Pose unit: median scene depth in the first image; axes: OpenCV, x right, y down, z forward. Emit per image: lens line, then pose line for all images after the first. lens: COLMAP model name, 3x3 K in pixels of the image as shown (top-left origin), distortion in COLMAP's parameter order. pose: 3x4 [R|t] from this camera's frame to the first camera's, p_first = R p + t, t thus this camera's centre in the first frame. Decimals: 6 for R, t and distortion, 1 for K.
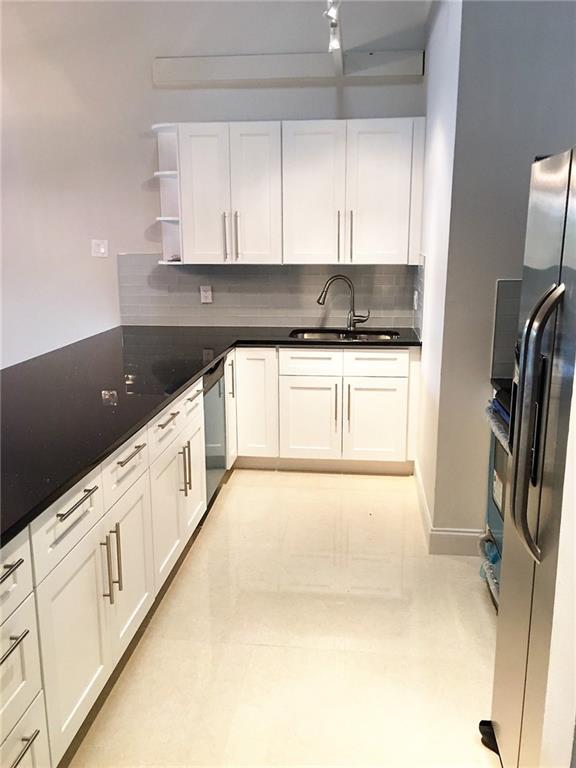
lens RADIAL K [[671.3, 0, 291.9], [0, 671.3, 383.8], [0, 0, 1]] dist [0.067352, -0.090792]
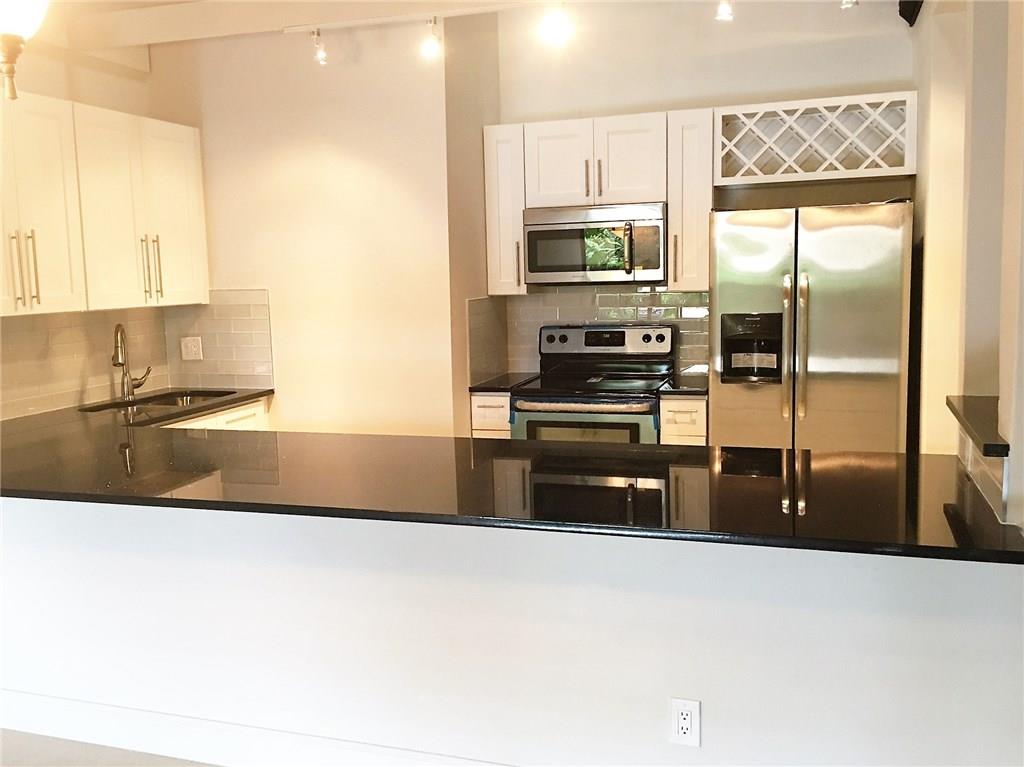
lens RADIAL K [[950.4, 0, 499.5], [0, 950.4, 378.6], [0, 0, 1]] dist [0.049866, -0.005378]
pose [[0.216841, -0.111410, 0.969829, -0.795424], [0.238825, 0.969332, 0.057955, -0.067389], [-0.946542, 0.219052, 0.236799, 0.388917]]
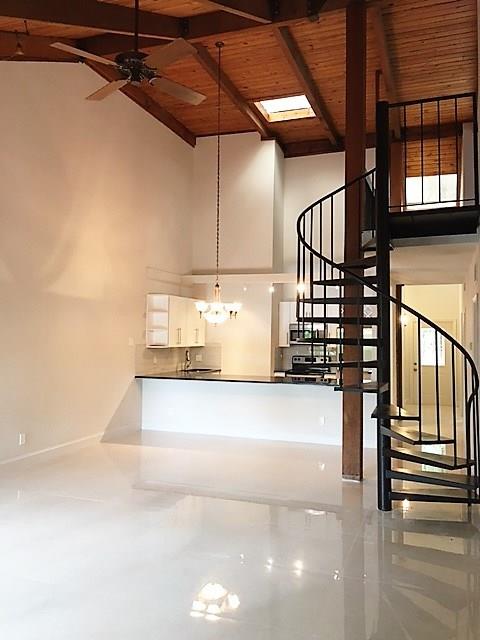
lens RADIAL K [[559.4, 0, 243.2], [0, 559.4, 319.9], [0, 0, 1]] dist [0.067352, -0.090792]
pose [[0.237140, 0.036772, 0.970779, -2.051900], [0.203776, 0.975169, -0.086716, -0.035936], [-0.949863, 0.218386, 0.223758, 0.229431]]
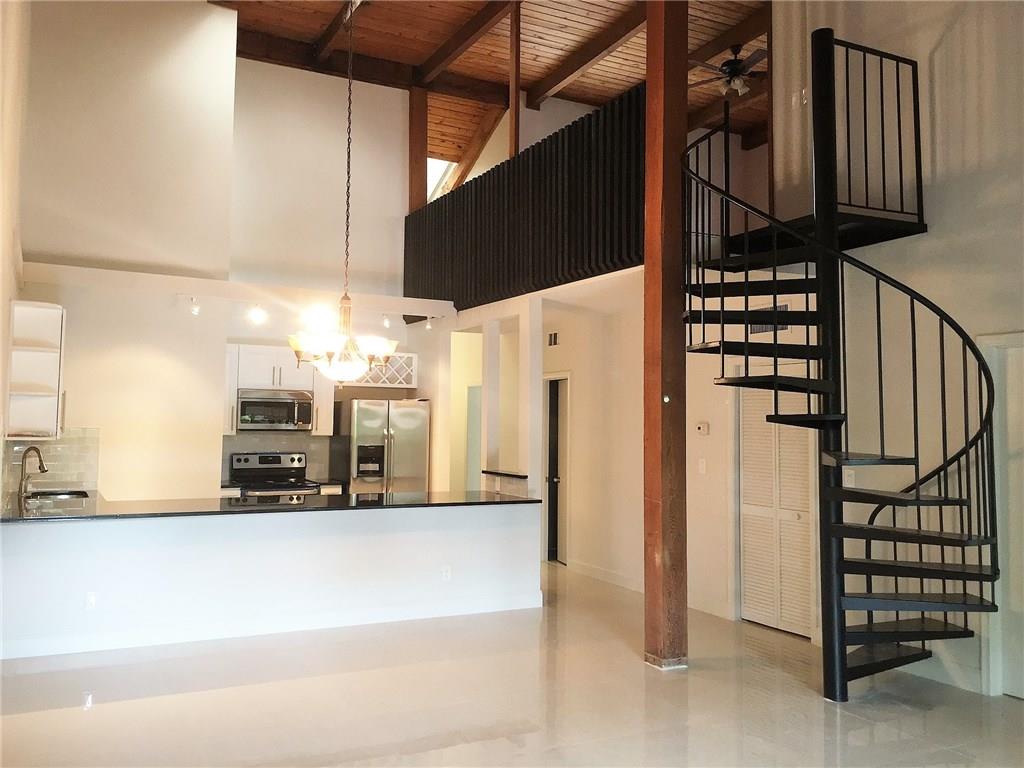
lens RADIAL K [[895.1, 0, 506.7], [0, 895.1, 368.8], [0, 0, 1]] dist [0.067352, -0.090792]
pose [[-0.551052, 0.052340, 0.832828, -1.595457], [0.172917, 0.983531, 0.052601, -0.224943], [-0.816359, 0.172996, -0.551027, 1.134183]]
